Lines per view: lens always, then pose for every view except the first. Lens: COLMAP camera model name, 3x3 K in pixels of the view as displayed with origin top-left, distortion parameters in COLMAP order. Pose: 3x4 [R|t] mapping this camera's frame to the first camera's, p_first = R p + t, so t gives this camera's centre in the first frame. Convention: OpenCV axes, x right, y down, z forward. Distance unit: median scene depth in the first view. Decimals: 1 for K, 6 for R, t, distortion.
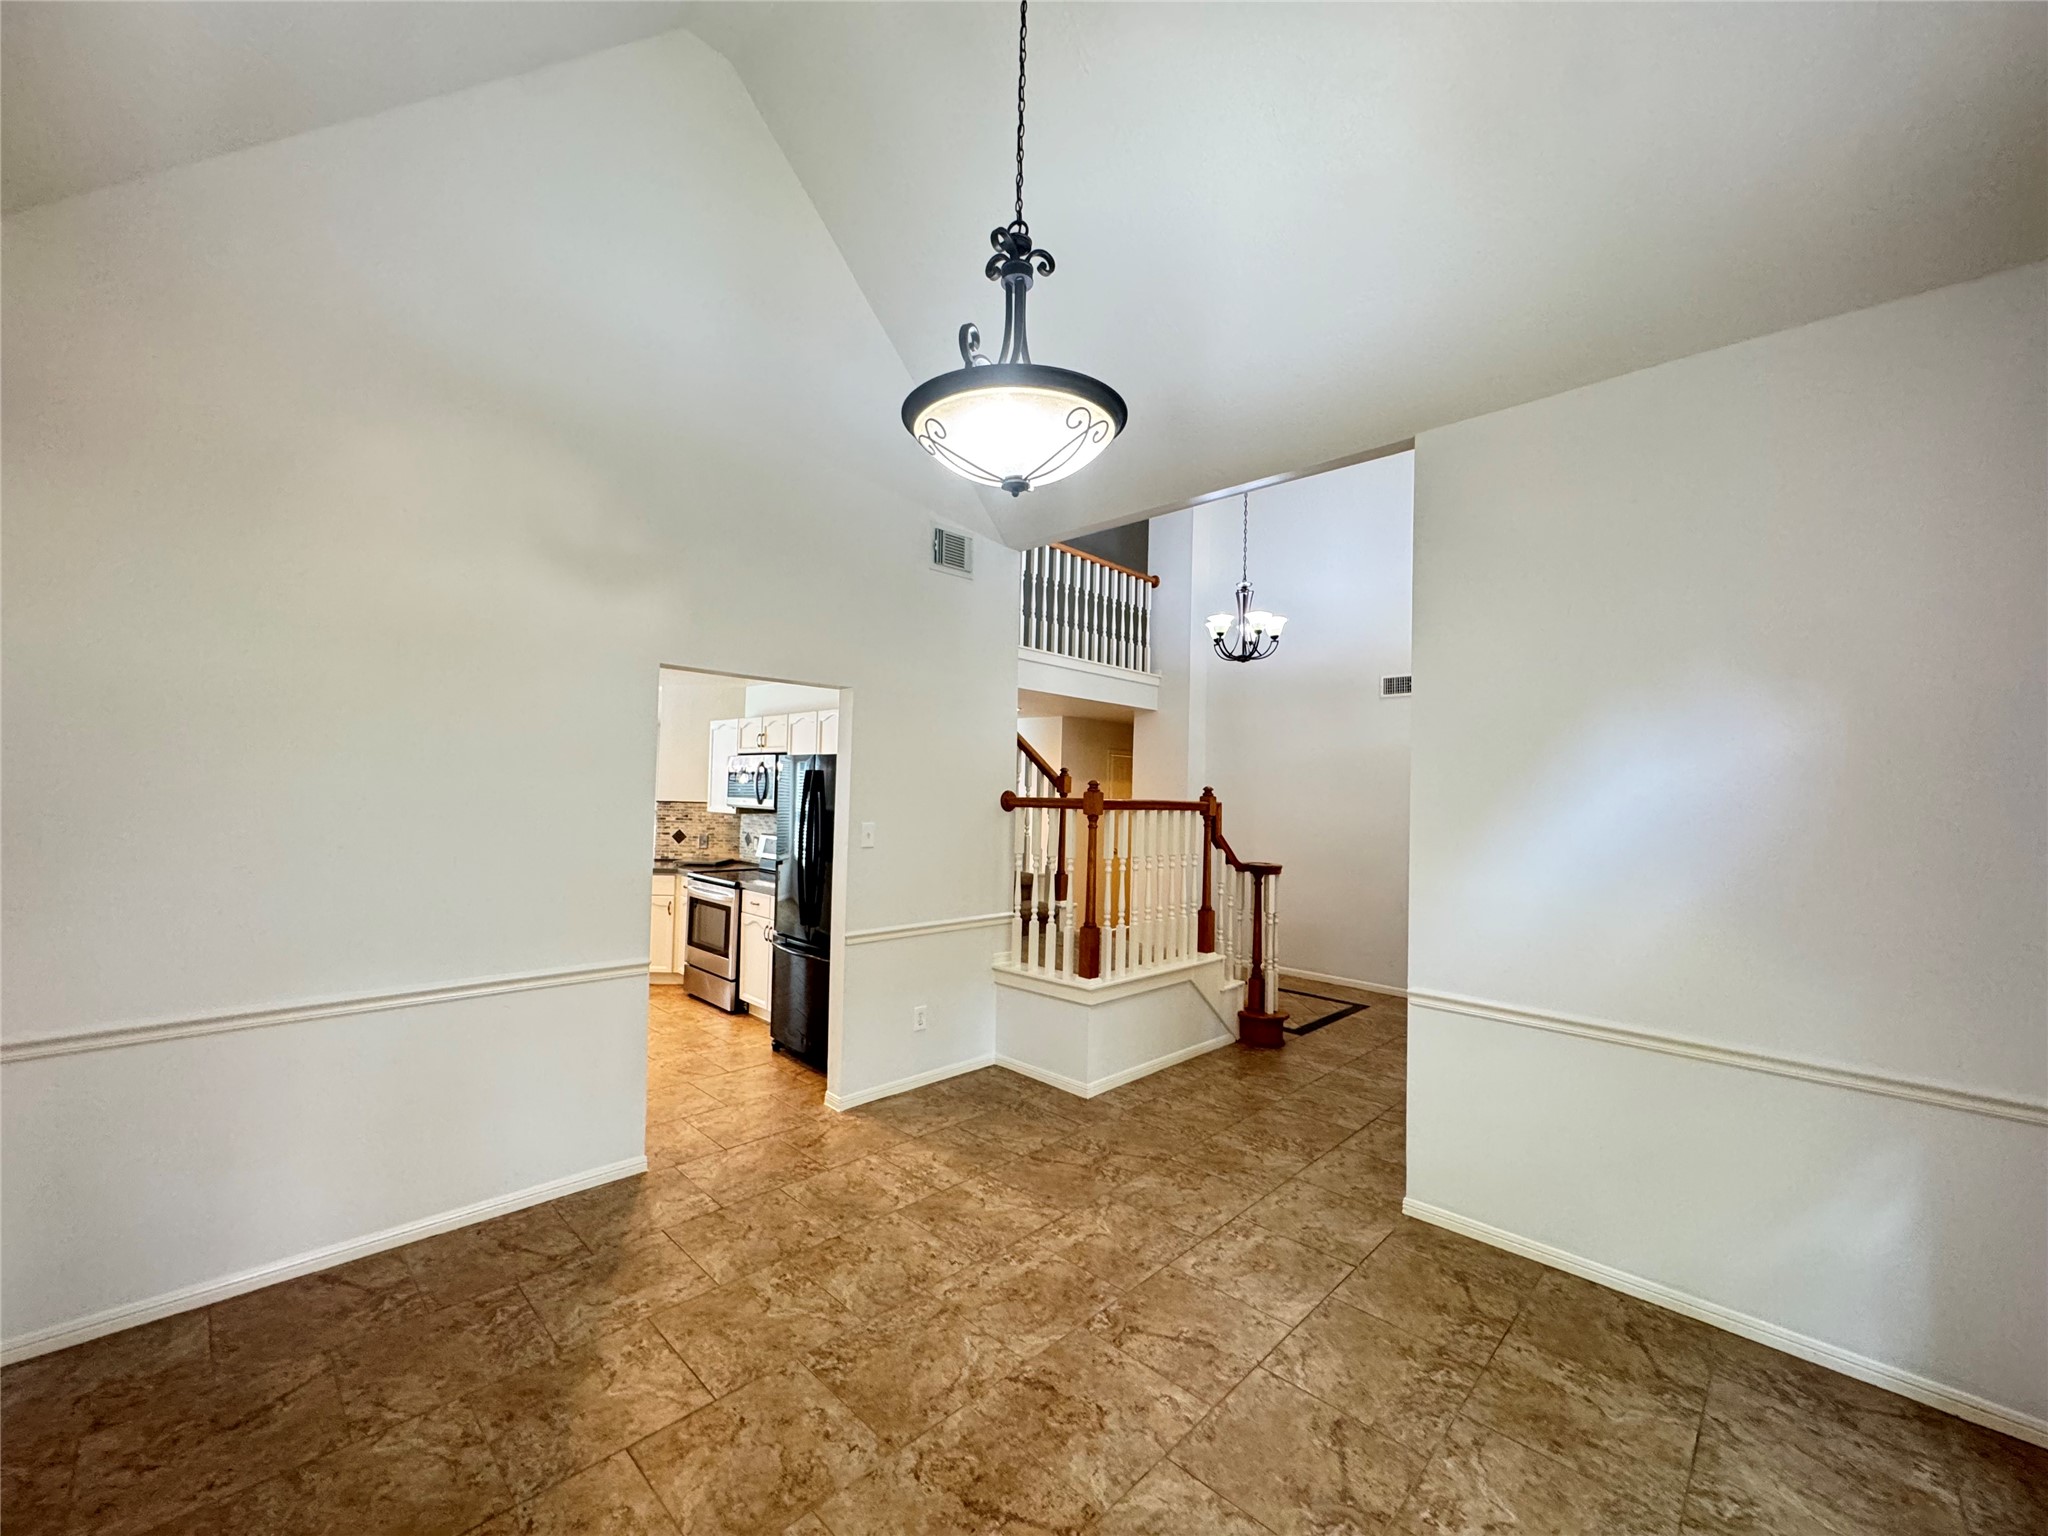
lens RADIAL K [[820.3, 0, 1020.4], [0, 820.3, 774.6], [0, 0, 1]] dist [-0.005048, 0.000801]
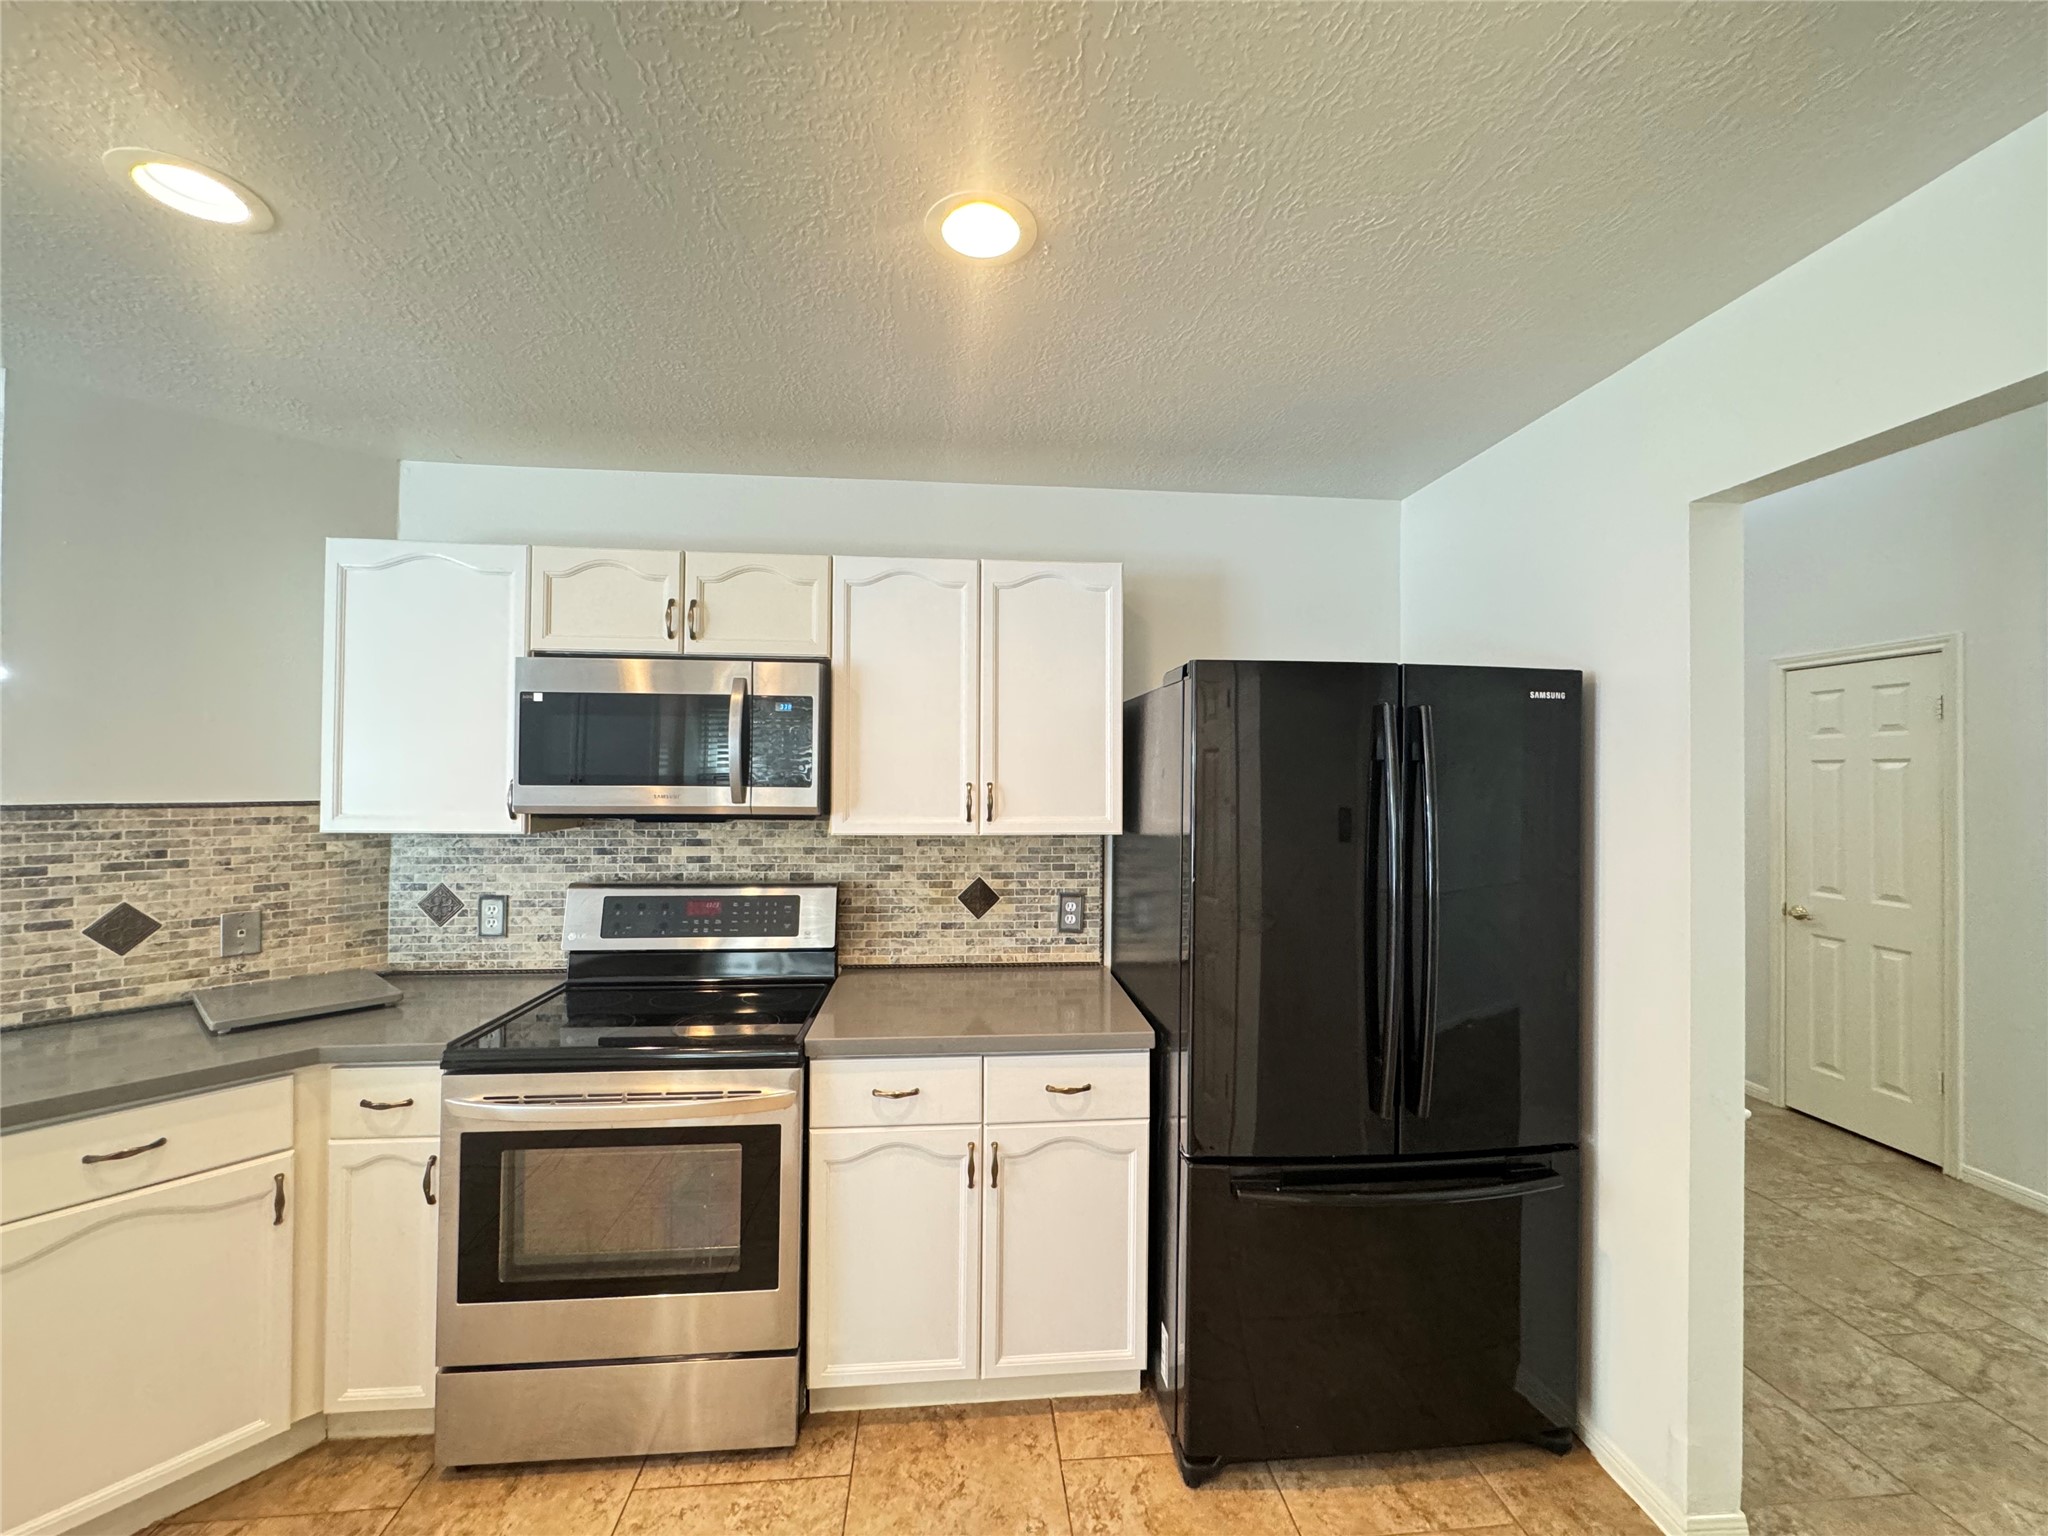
lens RADIAL K [[820.3, 0, 1024.9], [0, 820.3, 761.4], [0, 0, 1]] dist [-0.005048, 0.000801]
pose [[0.643086, -0.004362, 0.765782, -0.457614], [-0.008227, 0.999887, 0.012604, 0.012651], [-0.765750, -0.014406, 0.642977, 0.618127]]
